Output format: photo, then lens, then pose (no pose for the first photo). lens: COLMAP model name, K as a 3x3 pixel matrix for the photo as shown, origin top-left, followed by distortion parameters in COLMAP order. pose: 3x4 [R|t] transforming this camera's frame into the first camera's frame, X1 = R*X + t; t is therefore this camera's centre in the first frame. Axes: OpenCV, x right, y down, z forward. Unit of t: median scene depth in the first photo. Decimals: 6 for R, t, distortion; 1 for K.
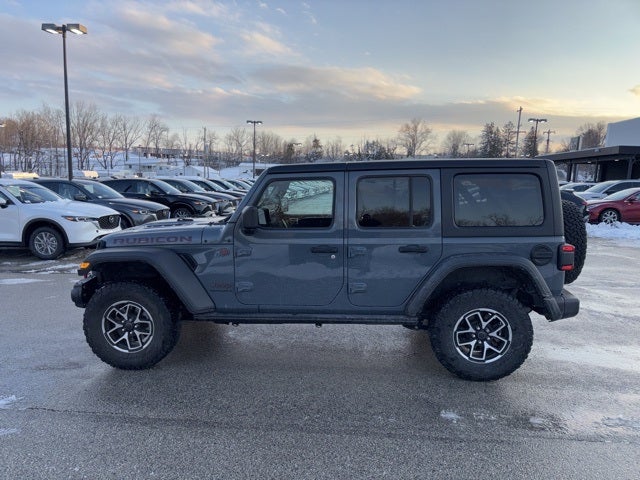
lens RADIAL K [[491.8, 0, 317.8], [0, 491.8, 232.9], [0, 0, 1]] dist [0.063725, -0.077404]
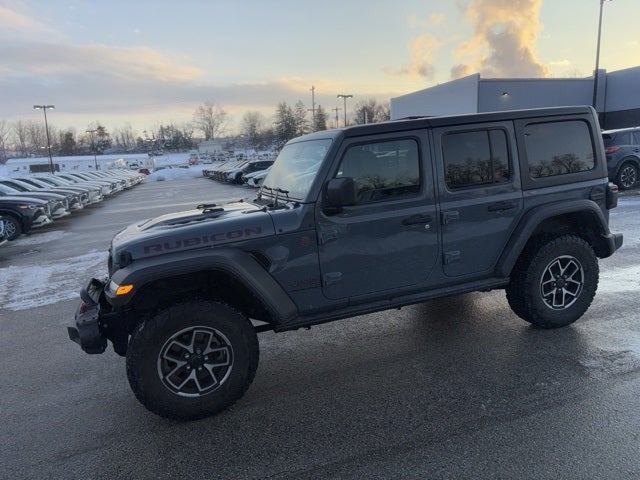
lens RADIAL K [[491.8, 0, 317.8], [0, 491.8, 232.9], [0, 0, 1]] dist [0.063725, -0.077404]
pose [[0.898629, -0.141907, 0.415125, -0.490918], [0.129636, 0.989878, 0.057756, -0.016437], [-0.419119, 0.001914, 0.907929, 0.261577]]
